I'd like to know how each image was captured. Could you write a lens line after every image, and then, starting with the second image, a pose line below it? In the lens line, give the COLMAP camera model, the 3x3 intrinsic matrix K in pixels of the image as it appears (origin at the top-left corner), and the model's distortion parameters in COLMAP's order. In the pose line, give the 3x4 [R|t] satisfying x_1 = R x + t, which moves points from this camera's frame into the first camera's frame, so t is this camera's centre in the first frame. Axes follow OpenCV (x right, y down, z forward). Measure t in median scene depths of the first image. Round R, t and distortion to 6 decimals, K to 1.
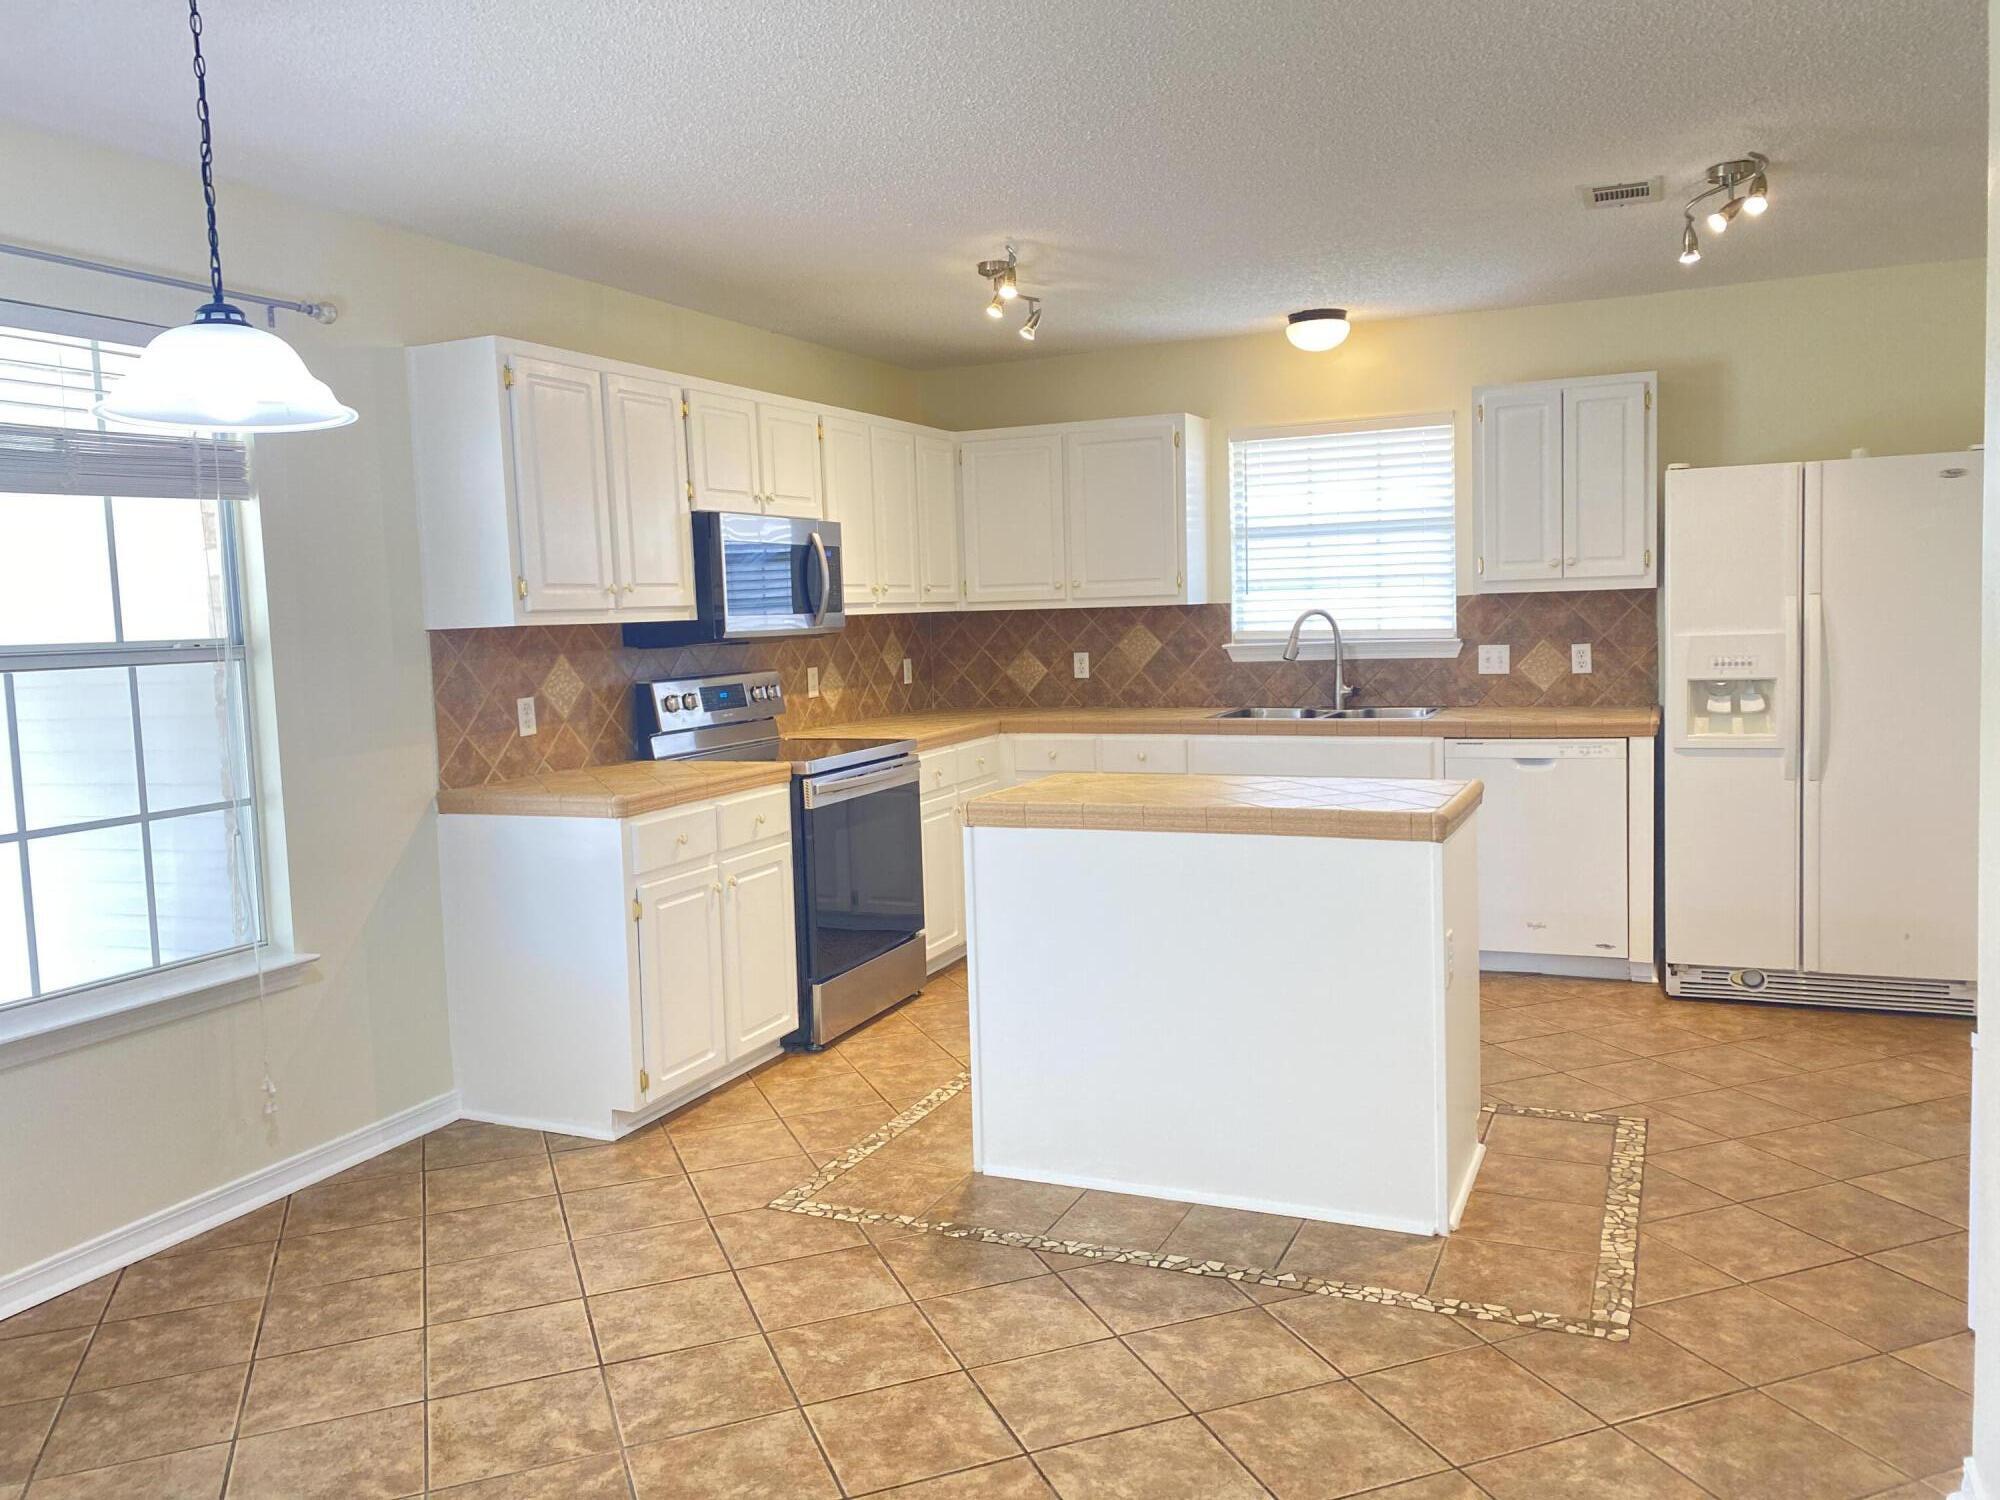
lens RADIAL K [[1515.3, 0, 993.2], [0, 1515.3, 739.8], [0, 0, 1]] dist [0.063863, -0.081103]
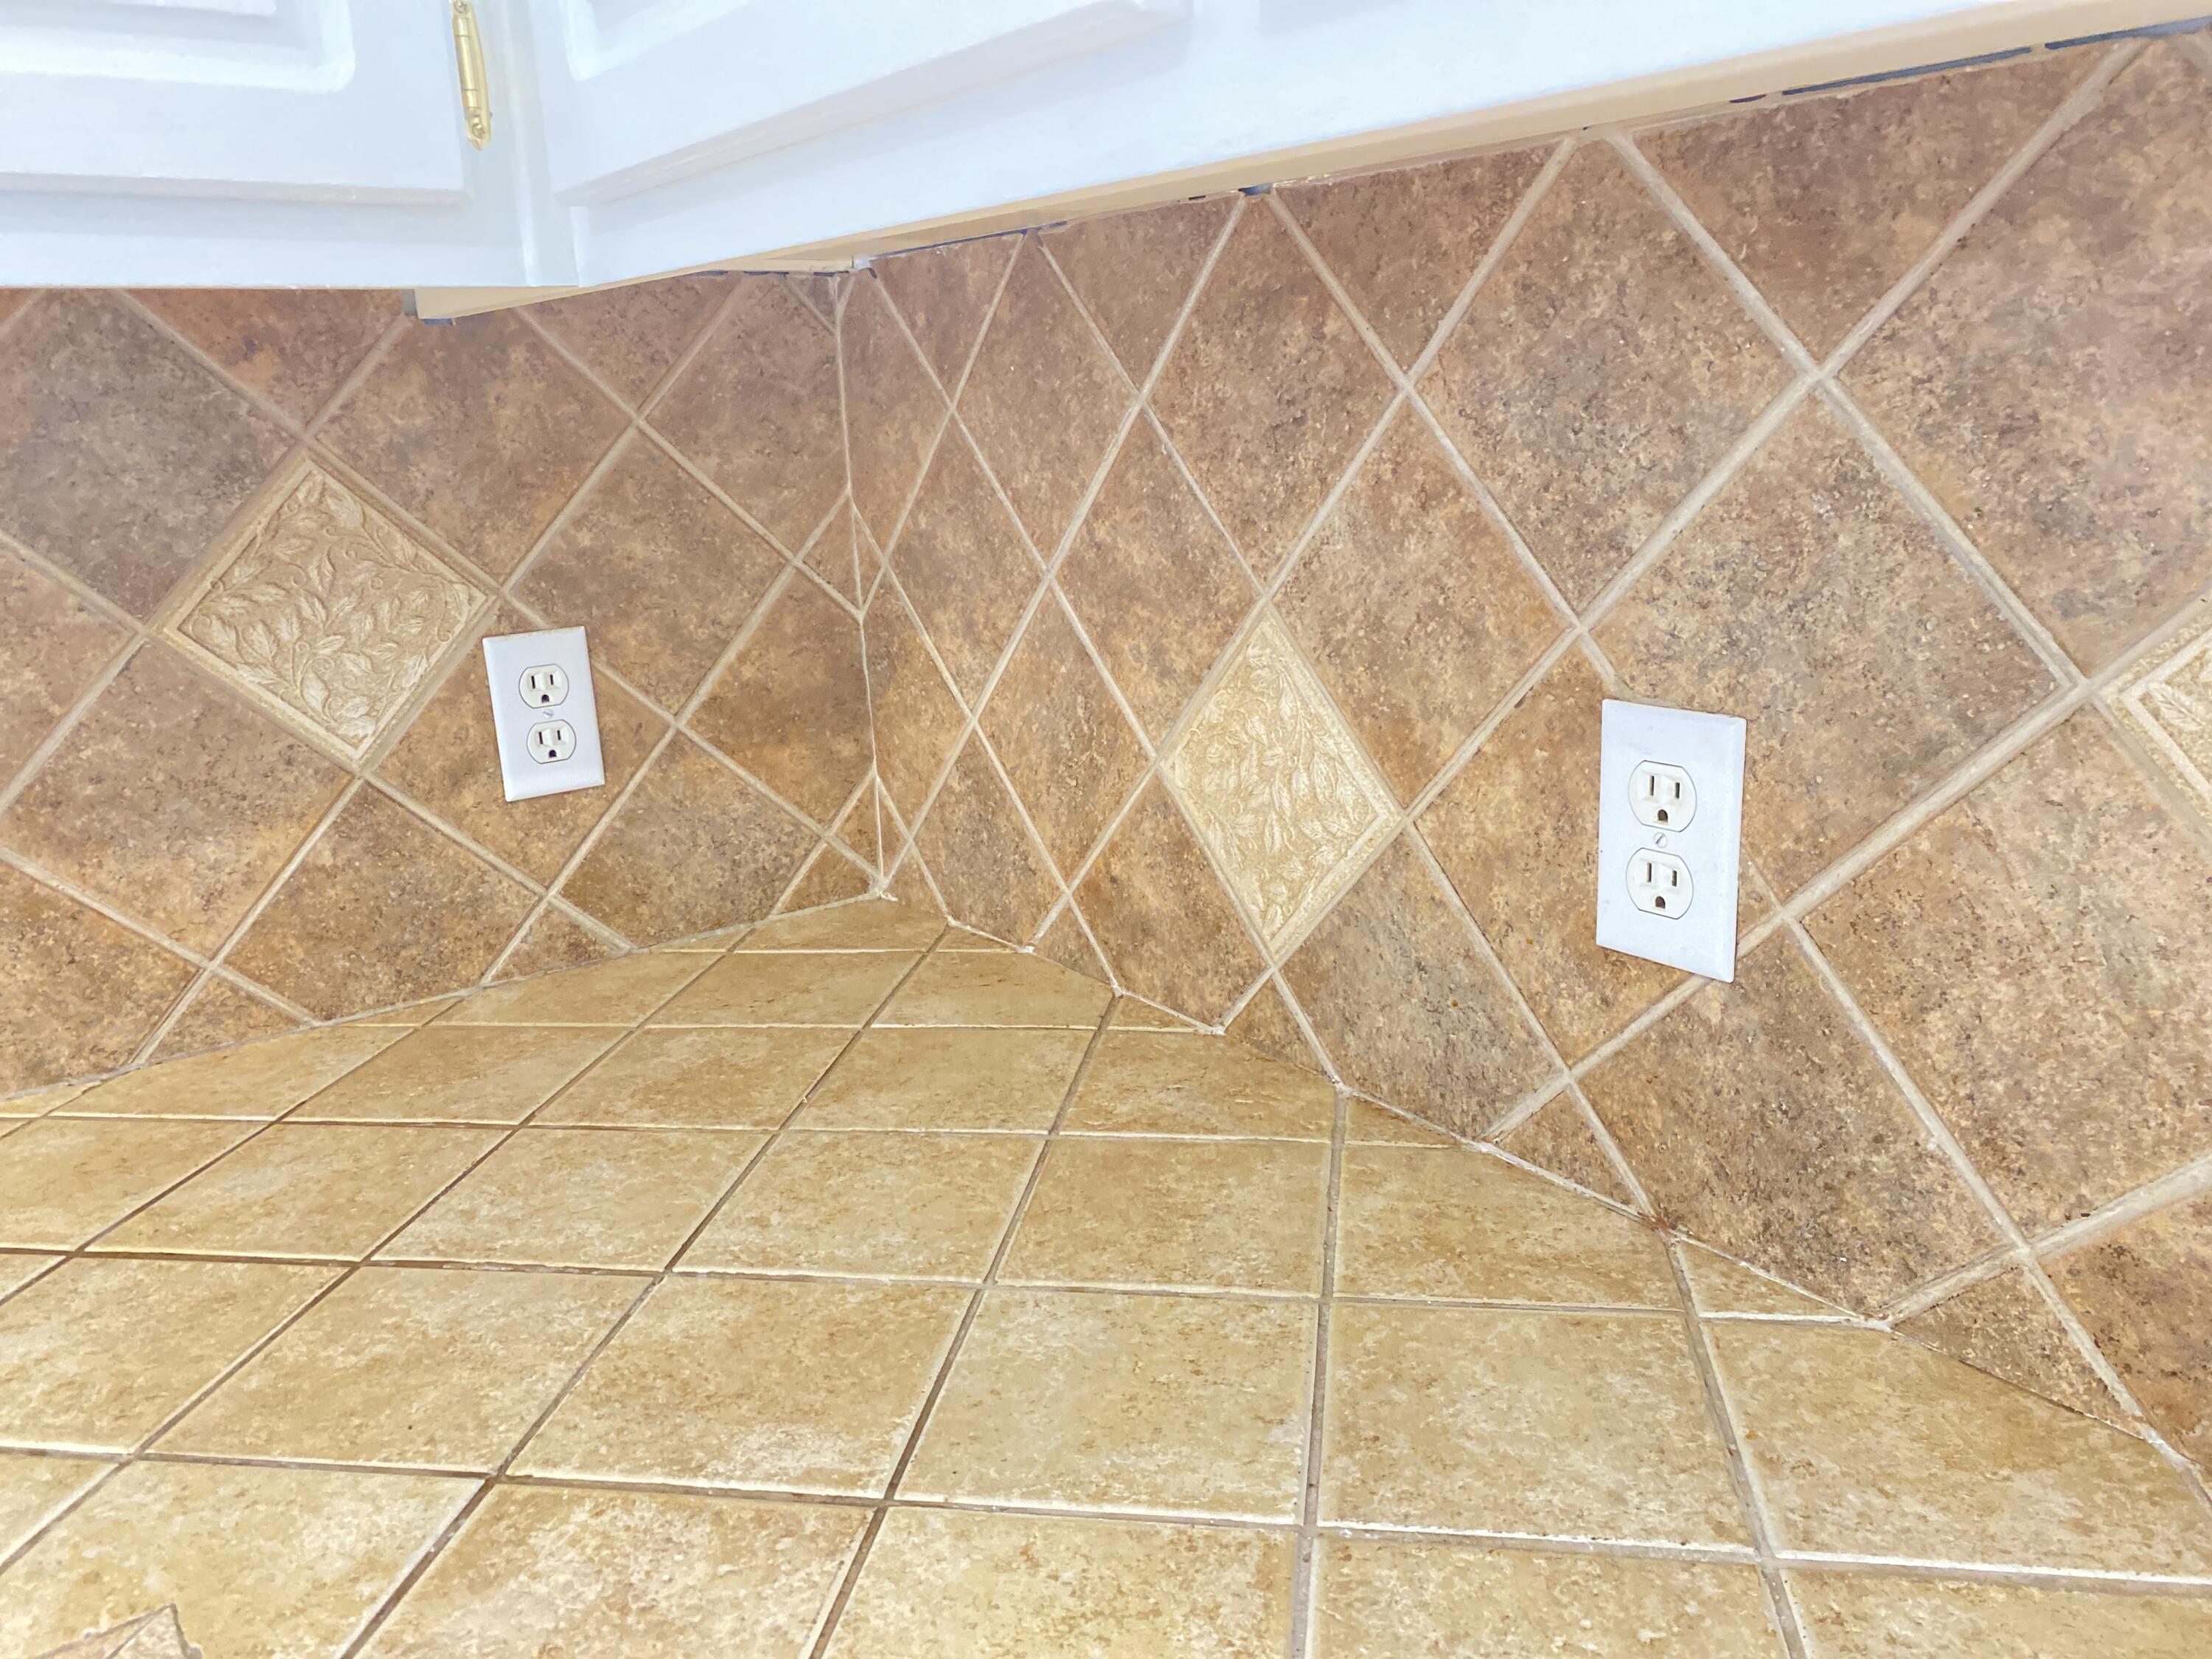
lens RADIAL K [[1683.4, 0, 1100.4], [0, 1683.4, 825.8], [0, 0, 1]] dist [0.064373, -0.070404]
pose [[0.861927, 0.122013, -0.492132, 0.108016], [-0.029612, 0.981071, 0.191373, -0.093900], [0.506167, -0.150377, 0.849224, 1.196388]]
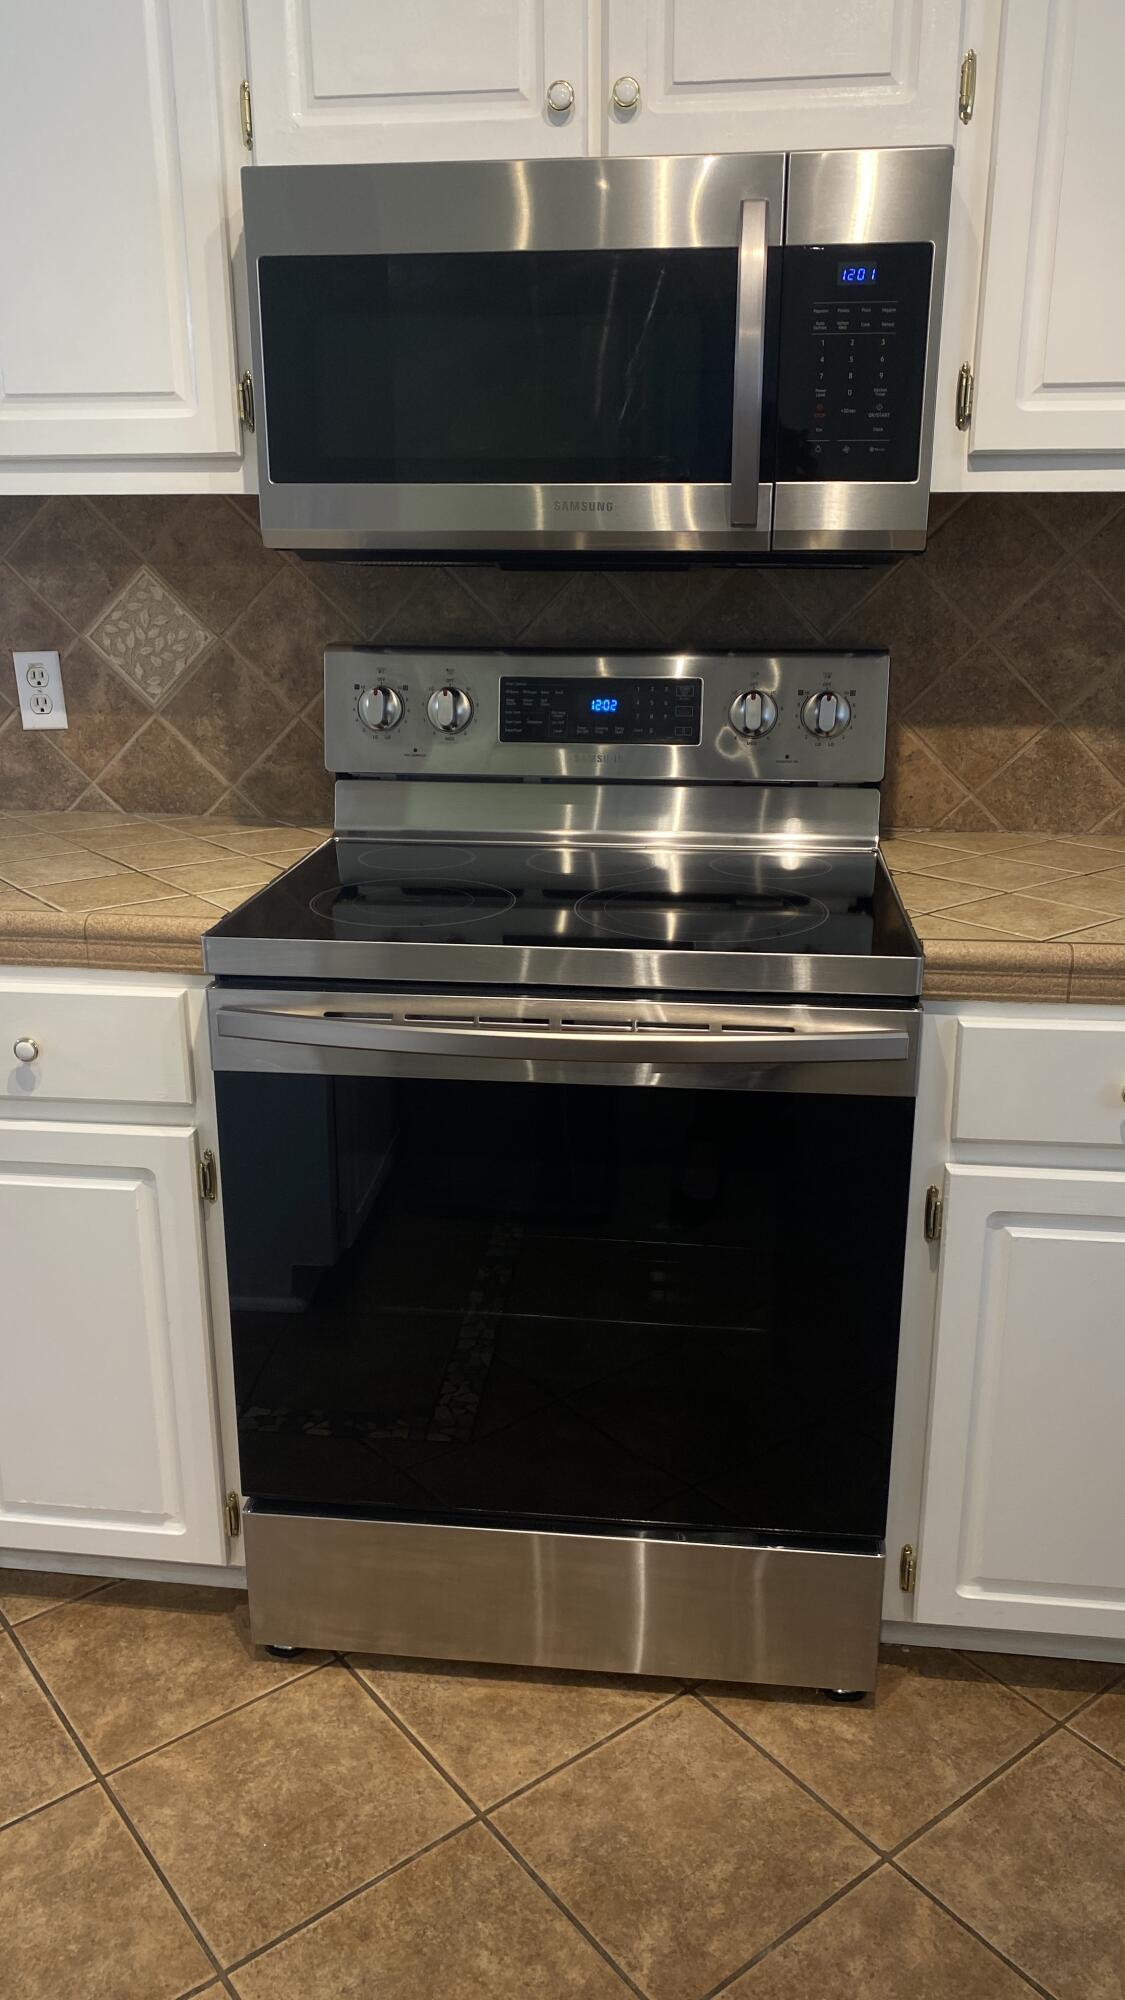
lens RADIAL K [[1533.3, 0, 559.8], [0, 1533.3, 995.0], [0, 0, 1]] dist [0.019564, -0.001033]
pose [[0.293652, 0.316348, -0.902049, 0.206663], [-0.092121, 0.948626, 0.302693, -0.080908], [0.951463, -0.005789, 0.307708, 0.922843]]
